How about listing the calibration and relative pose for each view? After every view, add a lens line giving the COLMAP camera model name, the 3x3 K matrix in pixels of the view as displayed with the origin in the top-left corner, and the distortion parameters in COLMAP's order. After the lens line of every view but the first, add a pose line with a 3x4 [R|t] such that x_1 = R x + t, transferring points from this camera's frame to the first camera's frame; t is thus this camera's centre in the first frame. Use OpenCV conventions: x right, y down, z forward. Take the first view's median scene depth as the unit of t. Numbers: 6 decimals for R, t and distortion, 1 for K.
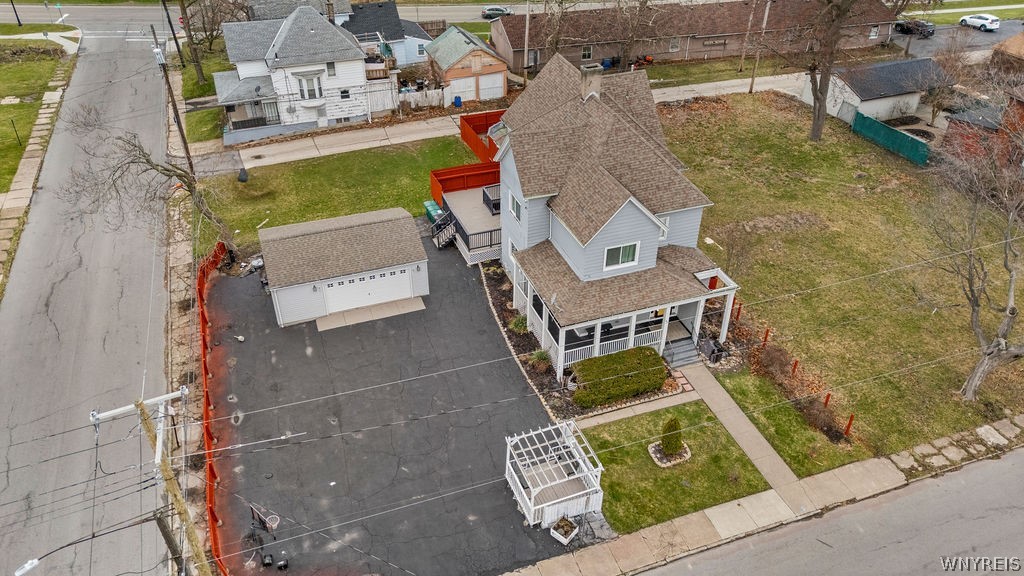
lens RADIAL K [[752.4, 0, 512.0], [0, 752.4, 288.0], [0, 0, 1]] dist [0.072126, -0.051679]
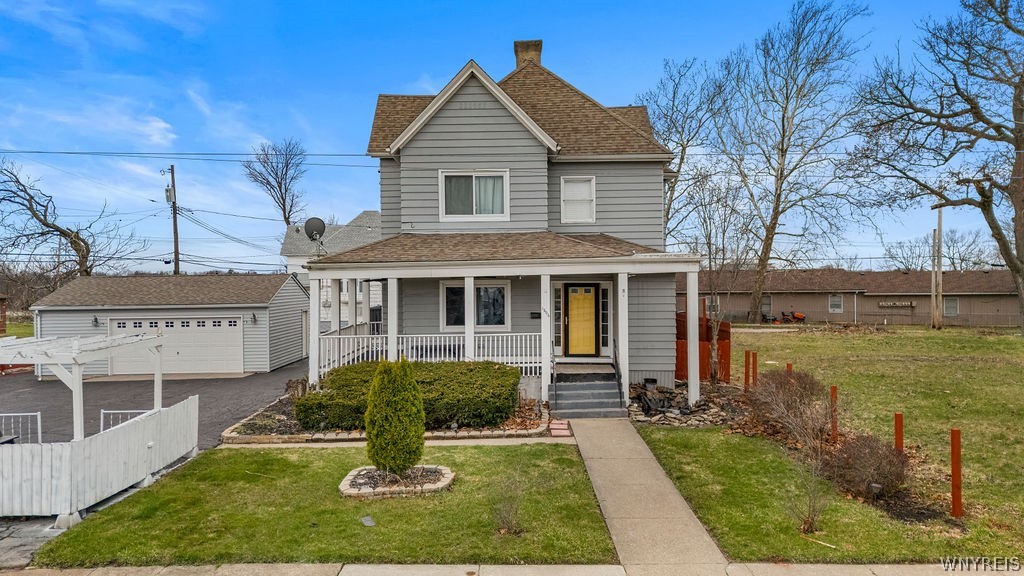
lens RADIAL K [[752.4, 0, 512.0], [0, 752.4, 288.0], [0, 0, 1]] dist [0.072126, -0.051679]
pose [[0.939331, -0.009996, -0.342865, 0.362056], [-0.185951, 0.825109, -0.533495, 0.303326], [0.288234, 0.564885, 0.773192, 0.627506]]
